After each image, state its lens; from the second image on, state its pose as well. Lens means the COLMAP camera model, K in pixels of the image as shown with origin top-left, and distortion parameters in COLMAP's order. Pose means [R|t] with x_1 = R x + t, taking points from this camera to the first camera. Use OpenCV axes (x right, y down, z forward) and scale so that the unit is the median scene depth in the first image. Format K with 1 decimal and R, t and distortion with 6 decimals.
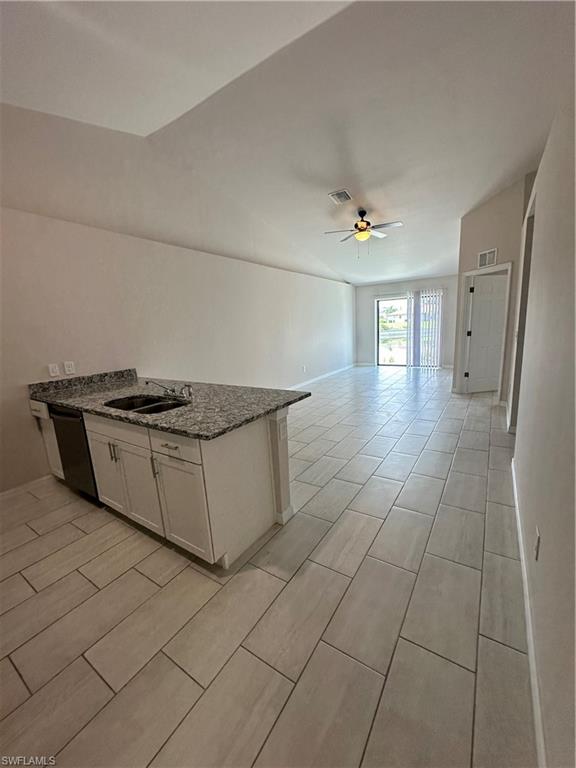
lens RADIAL K [[308.5, 0, 288.0], [0, 308.5, 384.0], [0, 0, 1]] dist [0.001203, 0.000266]
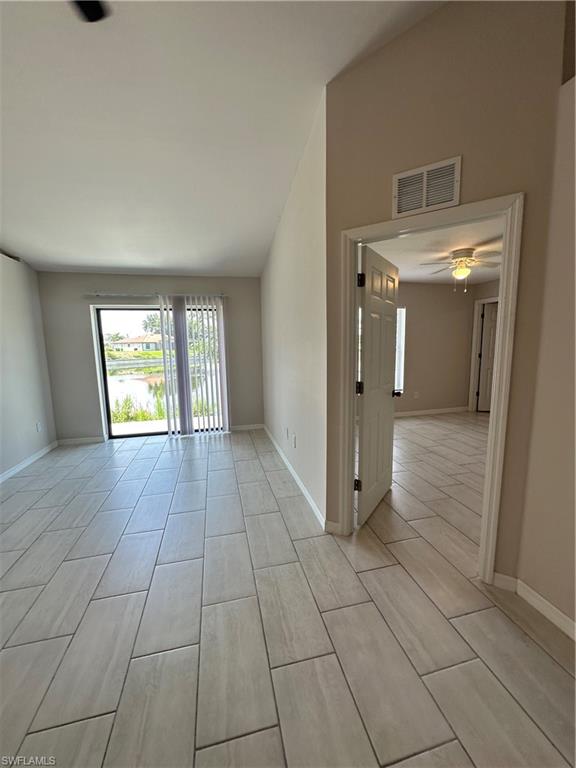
lens RADIAL K [[301.4, 0, 283.6], [0, 301.4, 383.3], [0, 0, 1]] dist [0.001285, 0.000061]
pose [[0.683815, -0.052582, 0.727759, 0.428100], [0.119486, 0.992006, -0.040597, -0.304167], [-0.719806, 0.114718, 0.684631, 1.471922]]
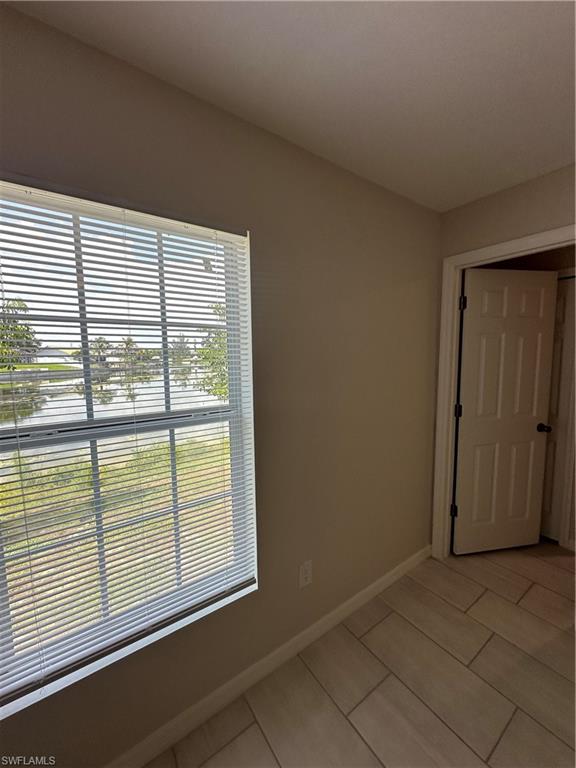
lens RADIAL K [[306.3, 0, 274.5], [0, 306.3, 384.2], [0, 0, 1]] dist [0.000031, 0.000009]
pose [[0.379375, -0.043438, 0.924223, 1.430724], [0.167974, 0.985532, -0.022631, -0.457184], [-0.909868, 0.163831, 0.381182, 1.821046]]
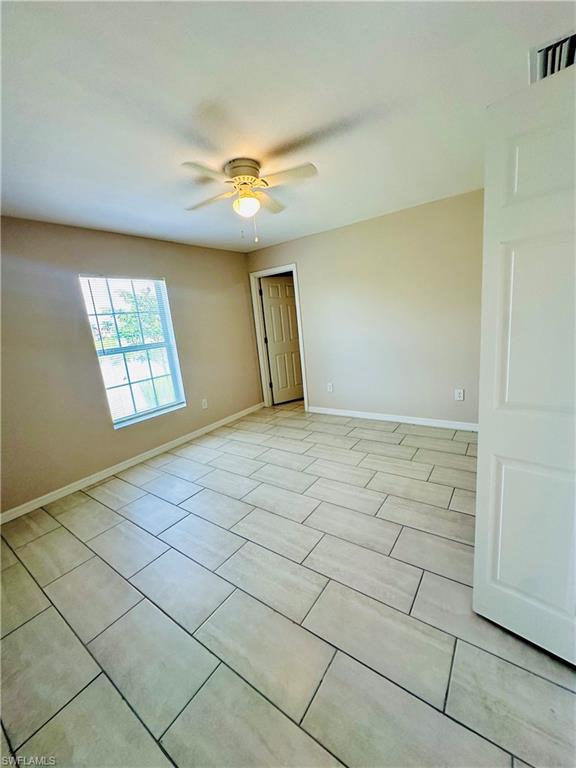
lens RADIAL K [[309.0, 0, 288.0], [0, 309.0, 384.0], [0, 0, 1]] dist [-0.004278, -0.000068]
pose [[0.029852, -0.154296, 0.987574, 0.842840], [0.281303, 0.949377, 0.139825, -0.359343], [-0.959154, 0.273634, 0.071745, 1.628500]]
